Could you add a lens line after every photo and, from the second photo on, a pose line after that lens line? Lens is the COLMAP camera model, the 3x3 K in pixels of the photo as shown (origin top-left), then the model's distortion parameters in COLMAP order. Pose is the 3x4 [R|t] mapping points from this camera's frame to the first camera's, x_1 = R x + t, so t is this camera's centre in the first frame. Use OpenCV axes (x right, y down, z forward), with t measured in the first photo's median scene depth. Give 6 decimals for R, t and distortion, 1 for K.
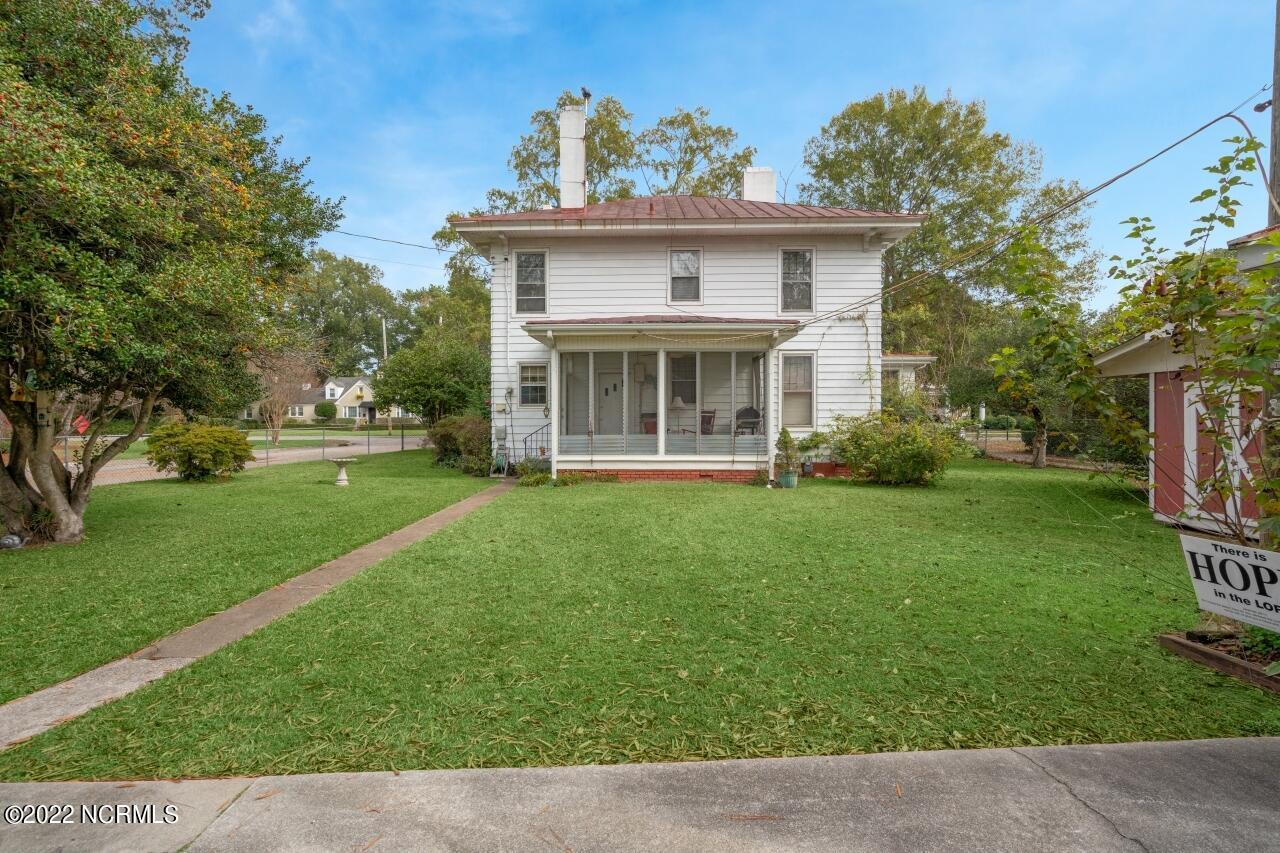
lens RADIAL K [[578.7, 0, 639.7], [0, 578.7, 424.2], [0, 0, 1]] dist [-0.009218, 0.005654]
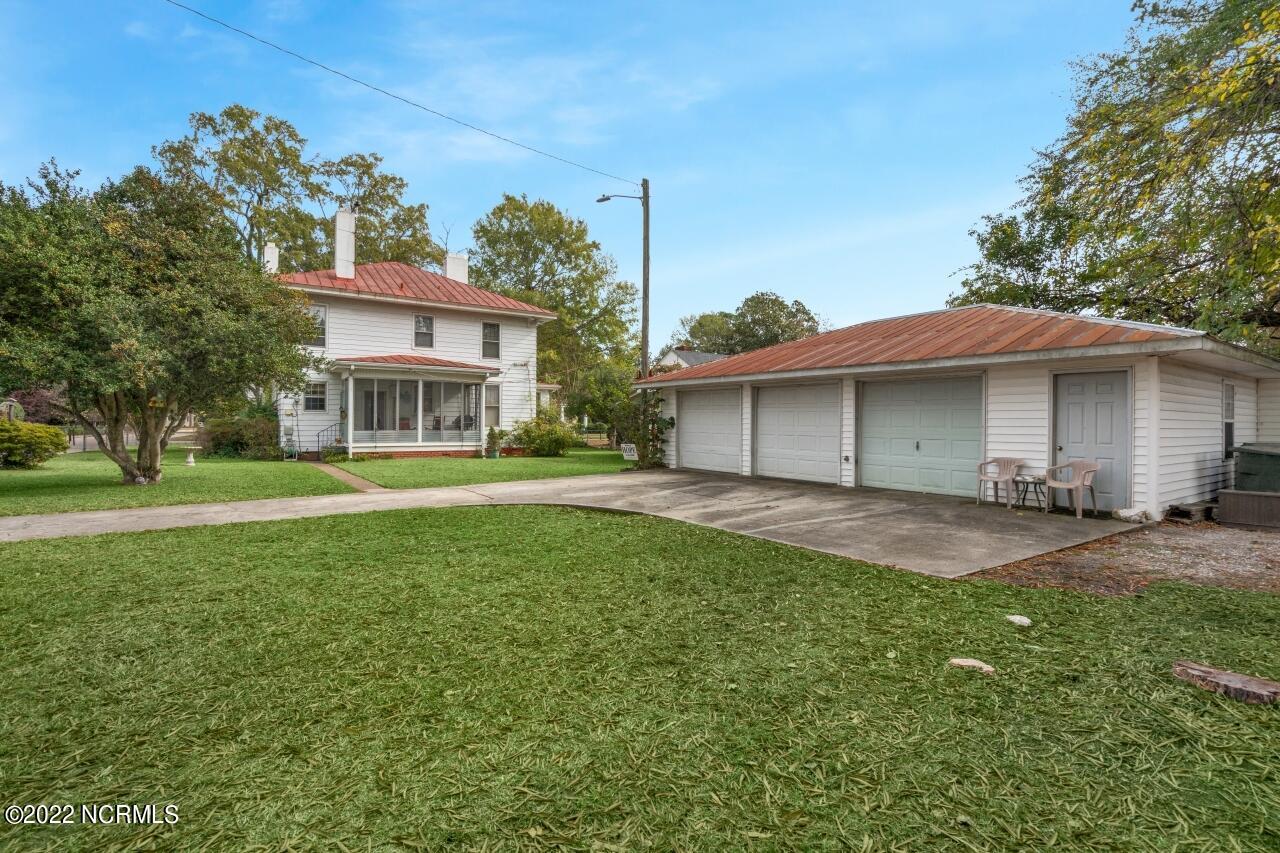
lens RADIAL K [[583.8, 0, 639.7], [0, 583.8, 408.3], [0, 0, 1]] dist [-0.000493, 0.000608]
pose [[0.809174, 0.021355, 0.587181, -0.383397], [0.001384, 0.999267, -0.038248, 0.017194], [-0.587568, 0.031762, 0.808551, -0.649501]]
